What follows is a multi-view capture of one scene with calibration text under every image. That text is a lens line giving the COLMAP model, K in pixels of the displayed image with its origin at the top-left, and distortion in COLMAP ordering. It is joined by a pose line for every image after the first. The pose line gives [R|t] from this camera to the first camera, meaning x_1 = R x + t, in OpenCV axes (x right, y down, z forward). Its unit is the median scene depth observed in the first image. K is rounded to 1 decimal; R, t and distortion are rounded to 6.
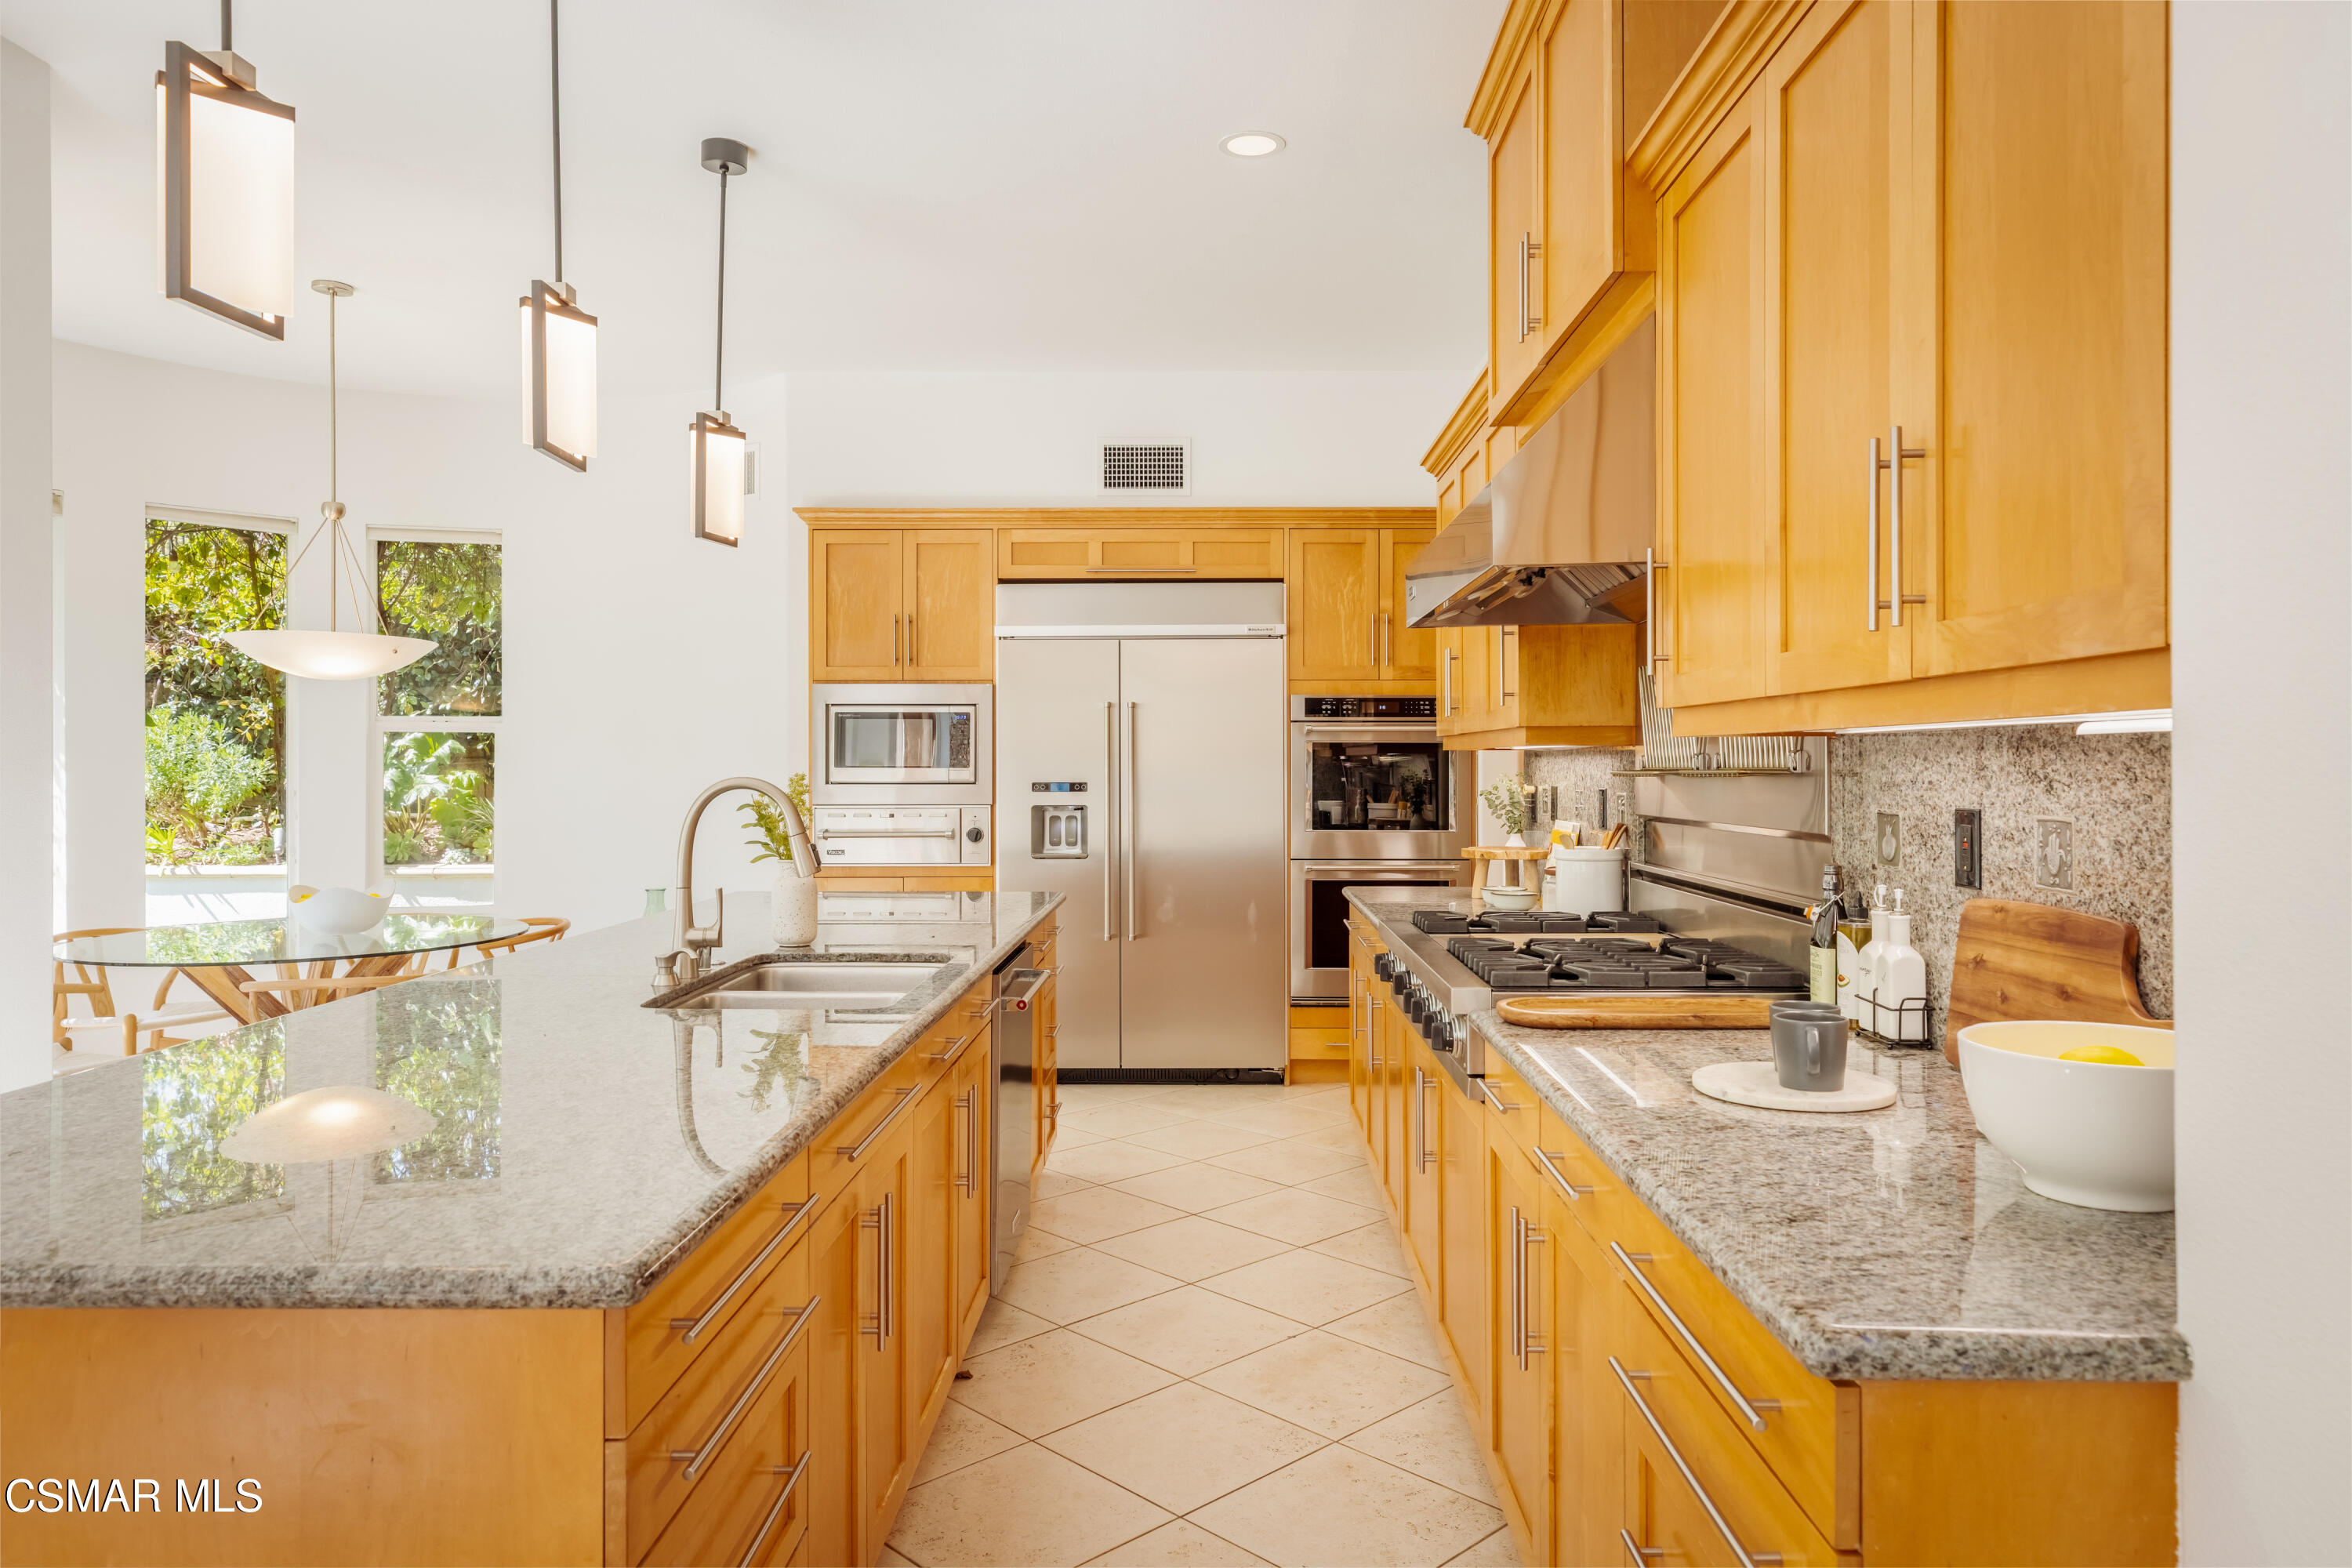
lens RADIAL K [[1512.4, 0, 1179.5], [0, 1512.4, 761.6], [0, 0, 1]] dist [0.023376, -0.002384]
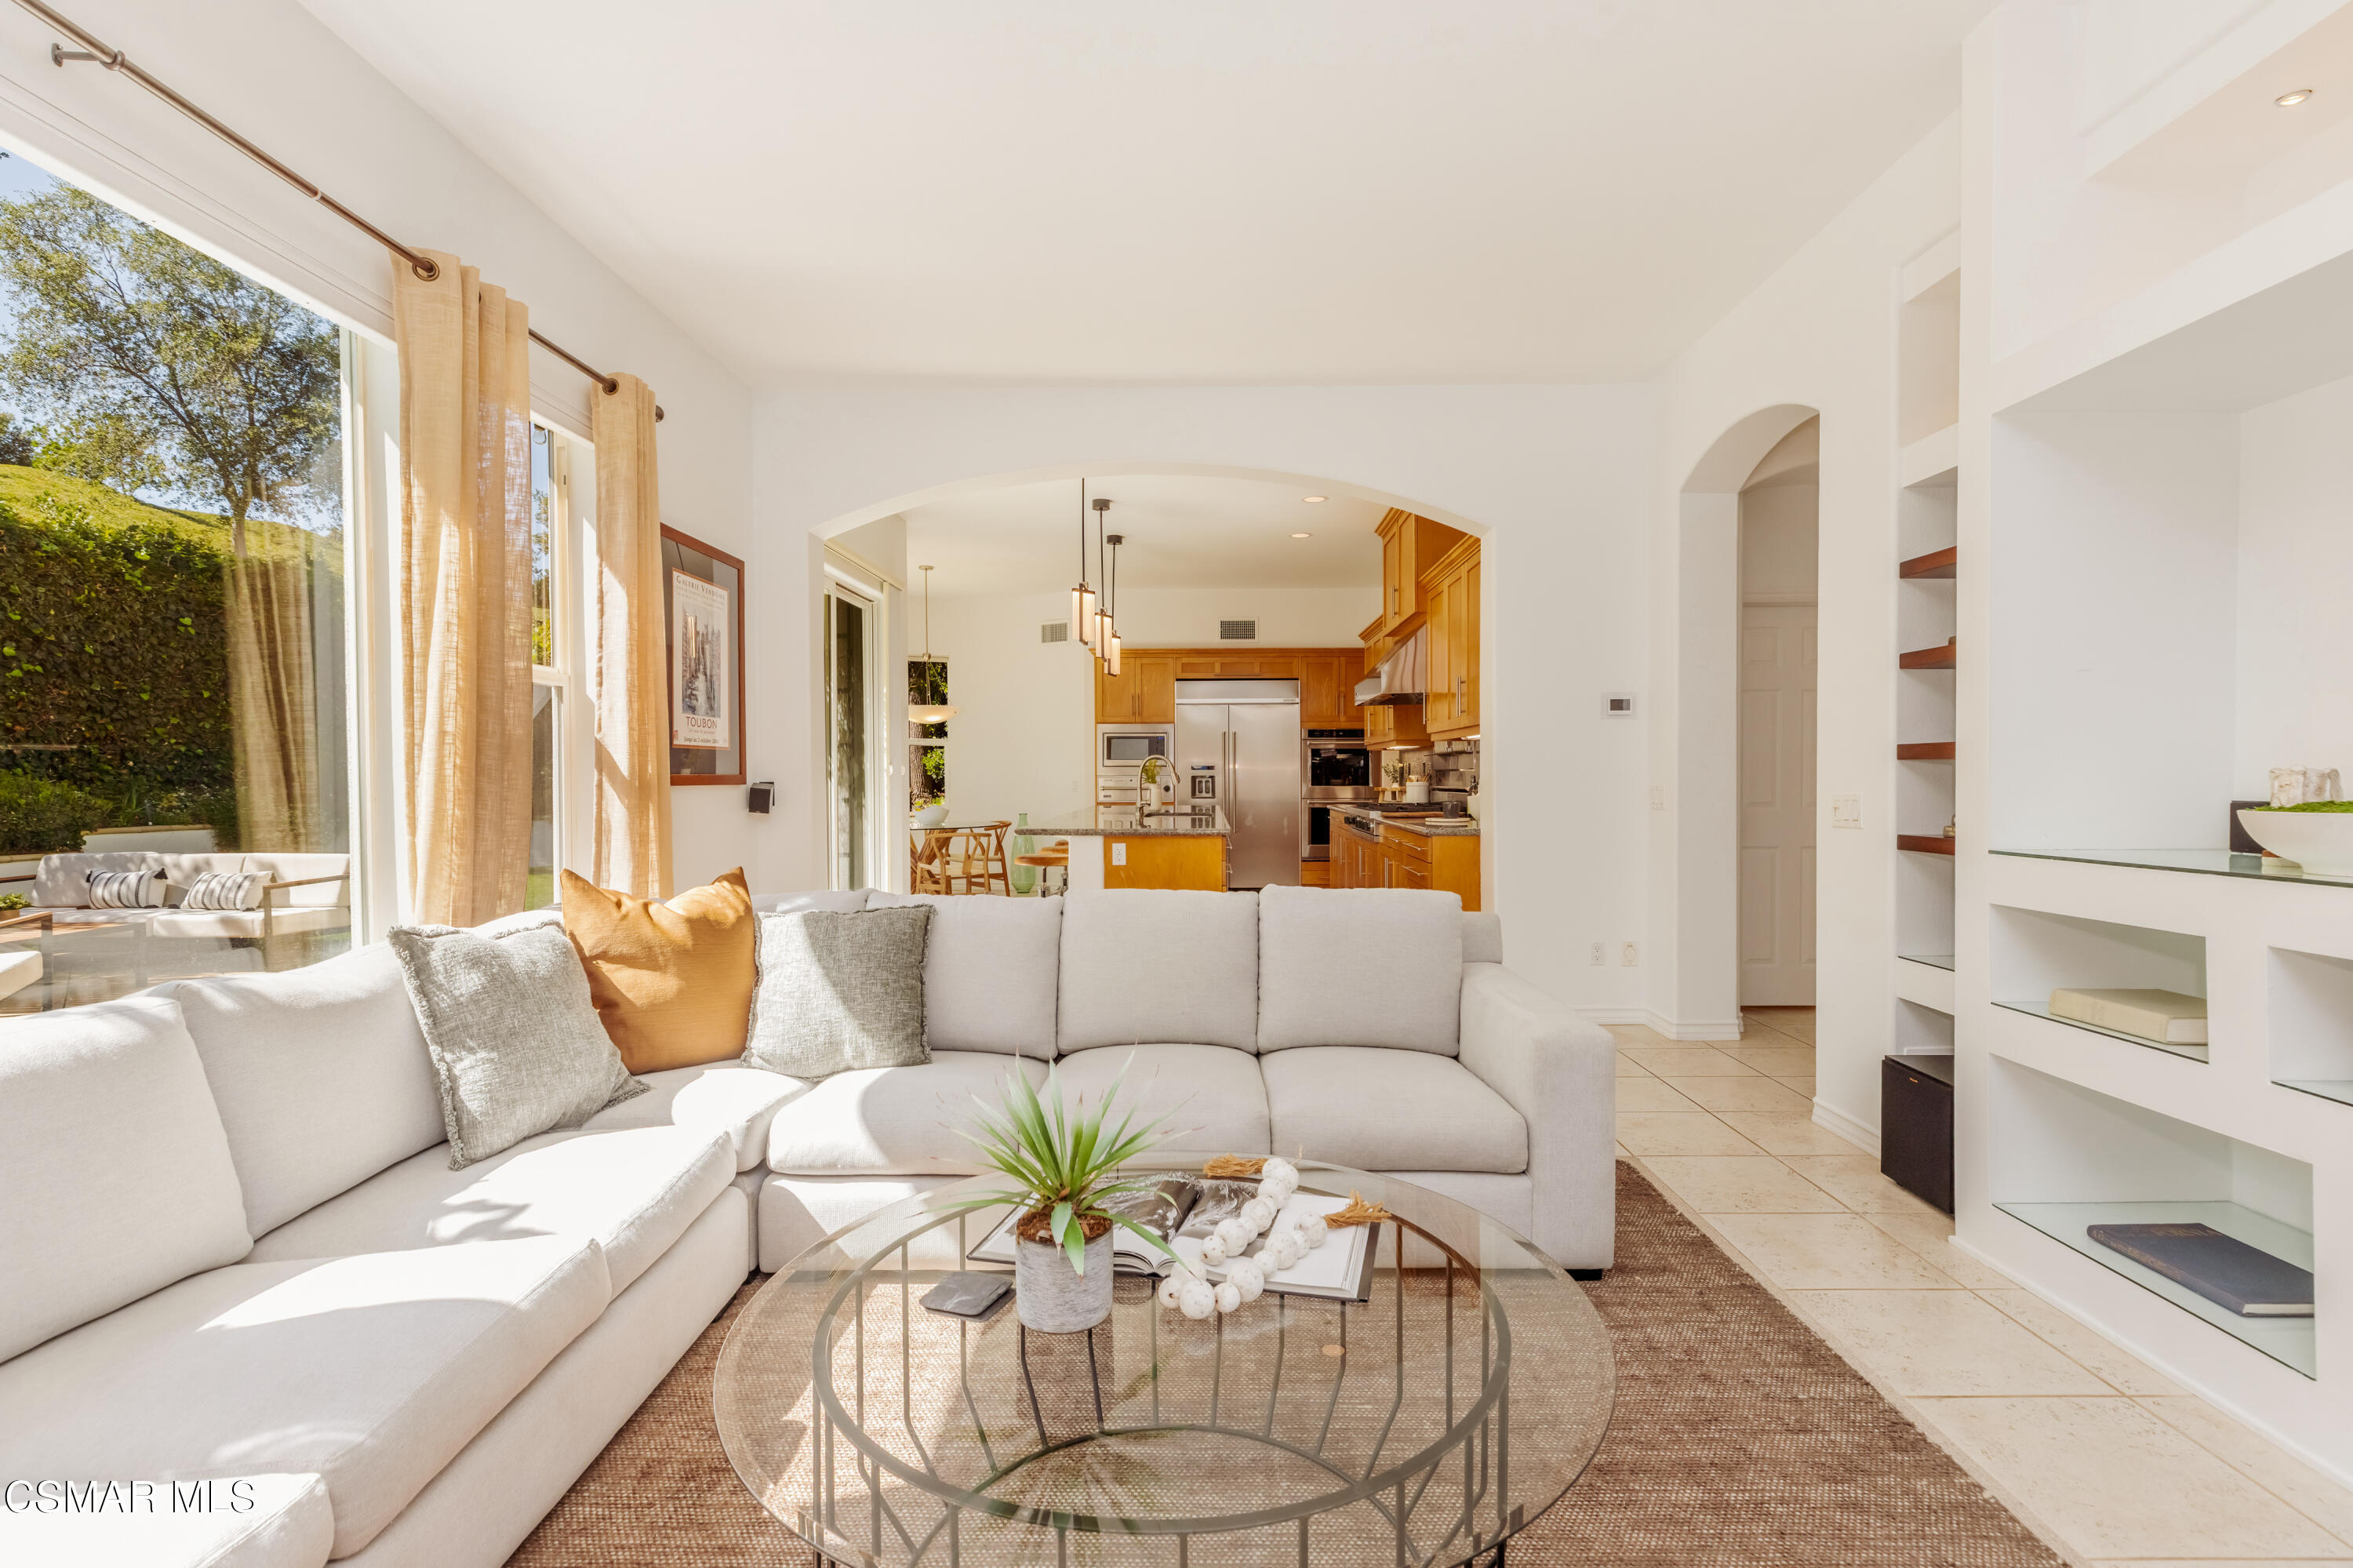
lens RADIAL K [[1096.4, 0, 1210.1], [0, 1096.4, 792.8], [0, 0, 1]] dist [0.004999, 0.001295]
pose [[0.999419, -0.004307, 0.033799, -0.156818], [0.003704, 0.999833, 0.017878, 0.030967], [-0.033870, -0.017742, 0.999269, -0.857210]]
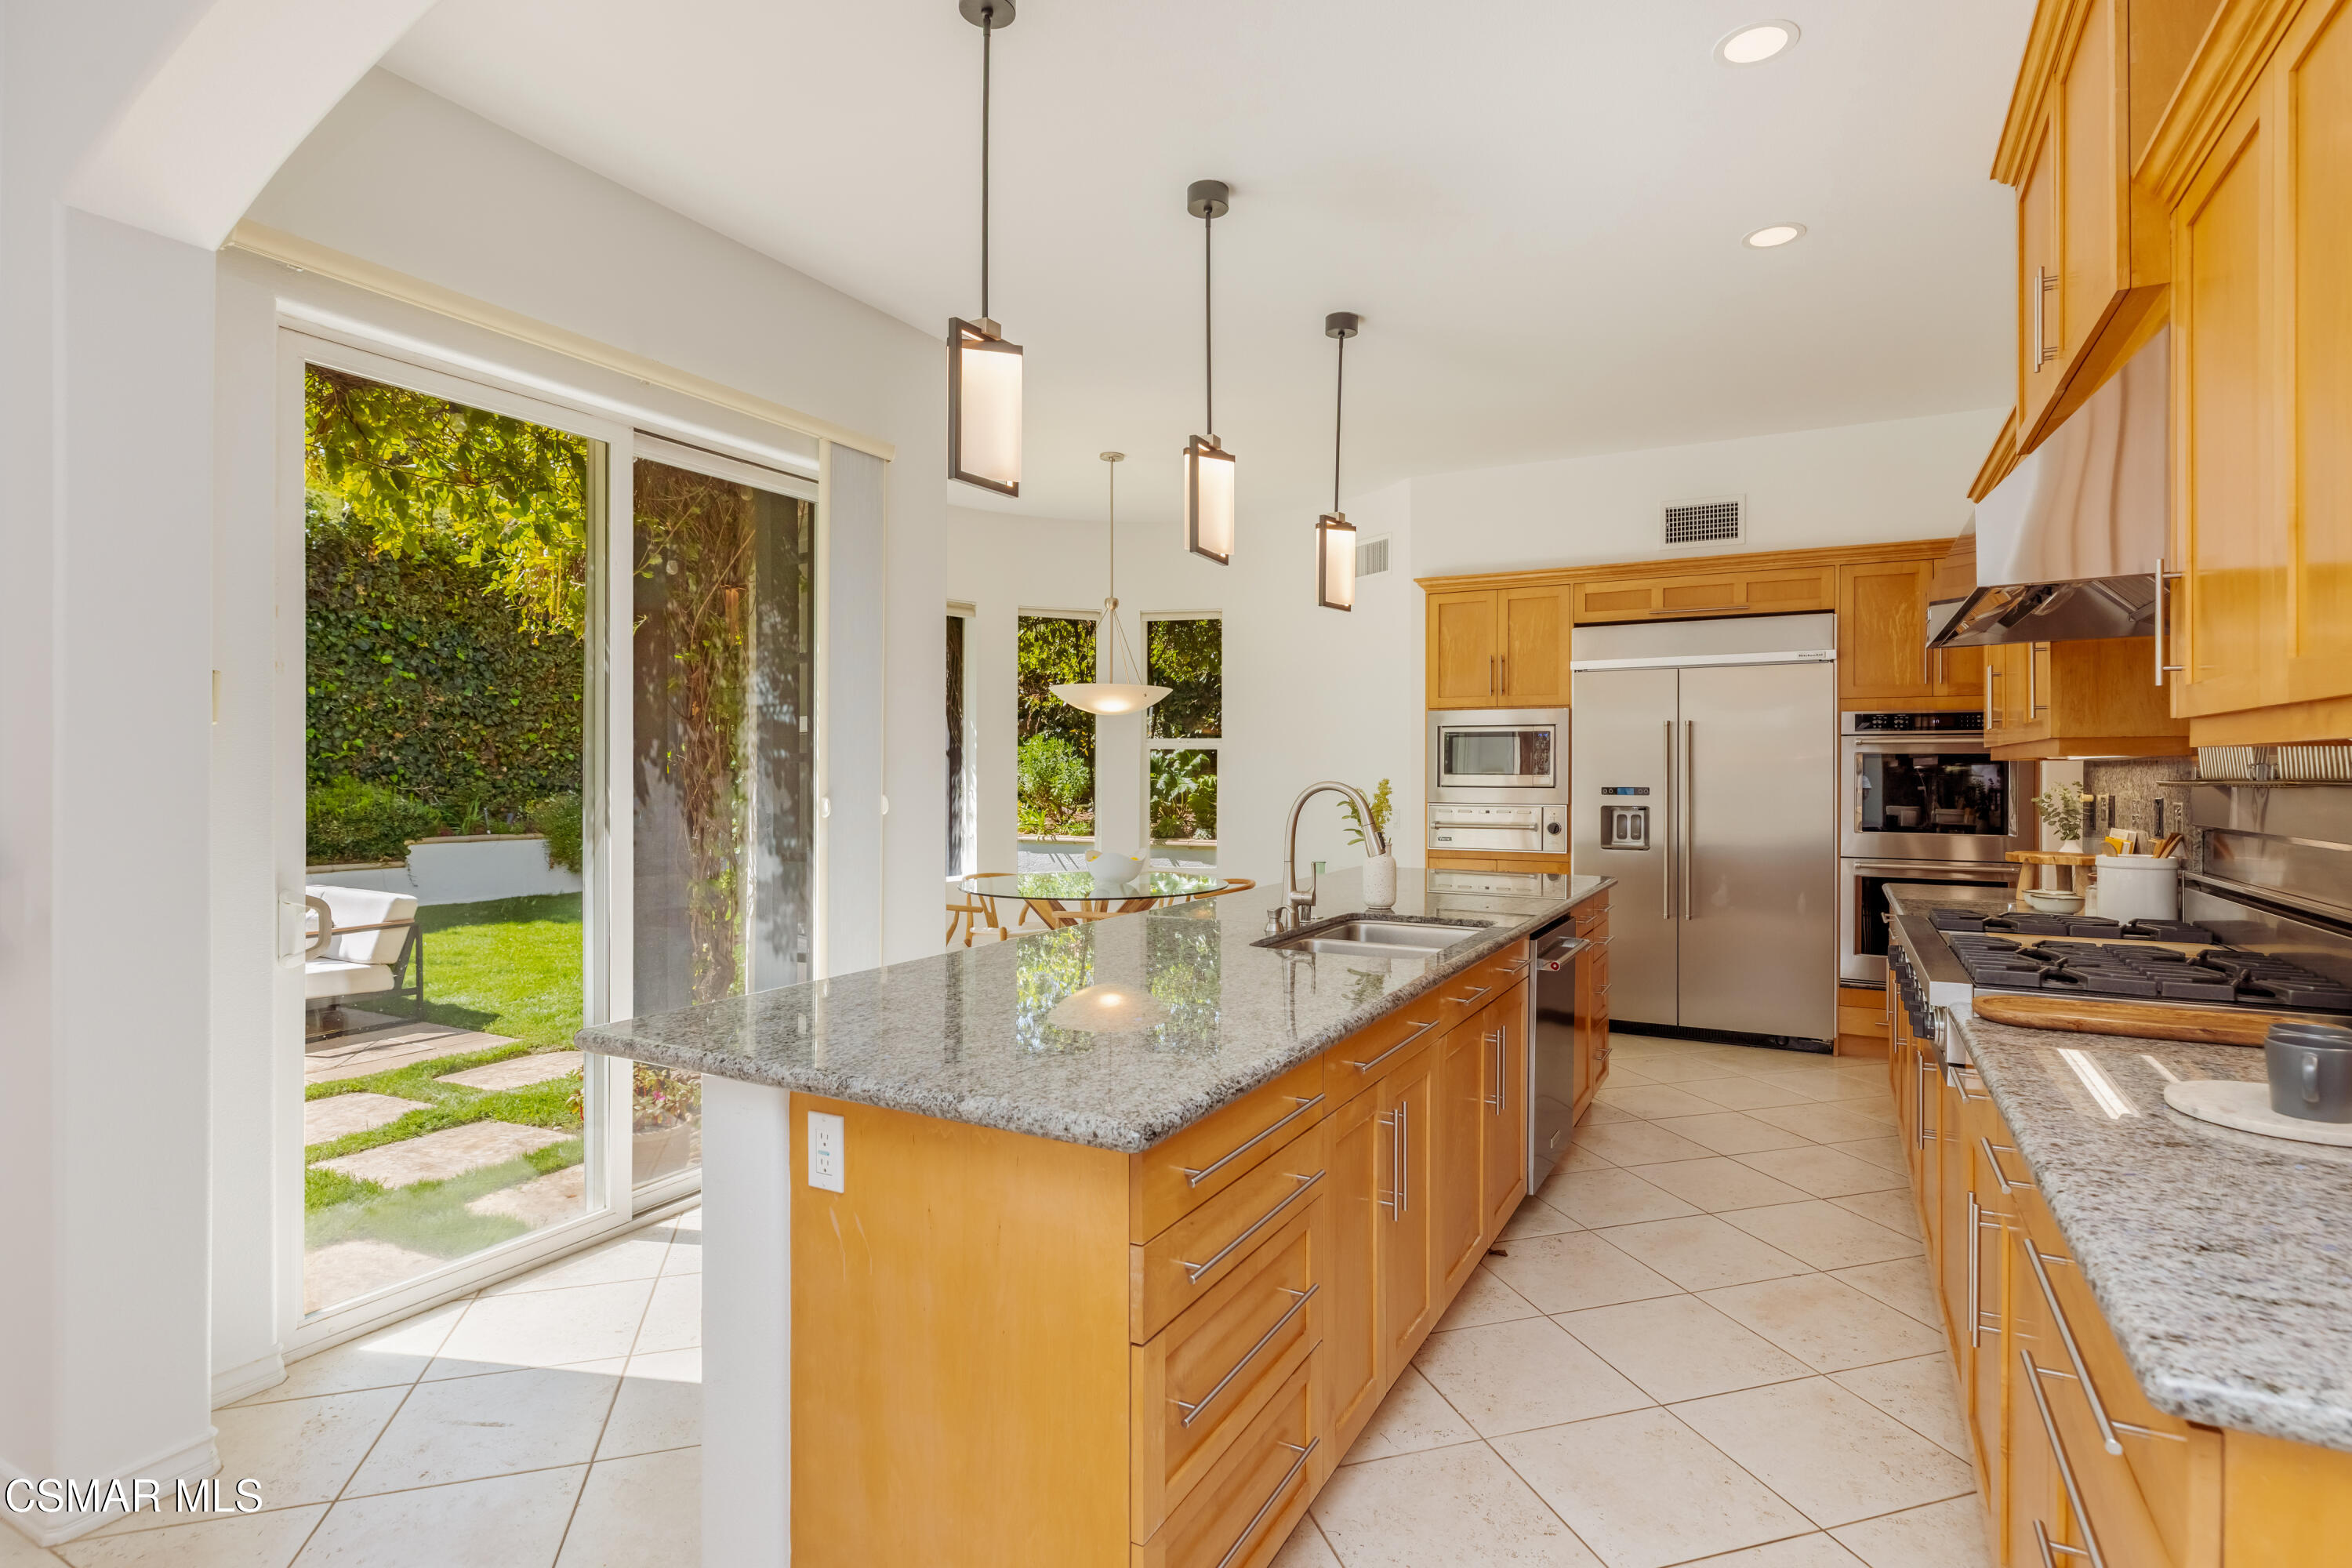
lens RADIAL K [[1155.8, 0, 1210.4], [0, 1155.8, 770.7], [0, 0, 1]] dist [0.003688, 0.001827]
pose [[0.894012, 0.002603, -0.448035, 0.049189], [-0.002196, 0.999997, 0.001428, -0.000307], [0.448038, -0.000292, 0.894015, 0.017390]]
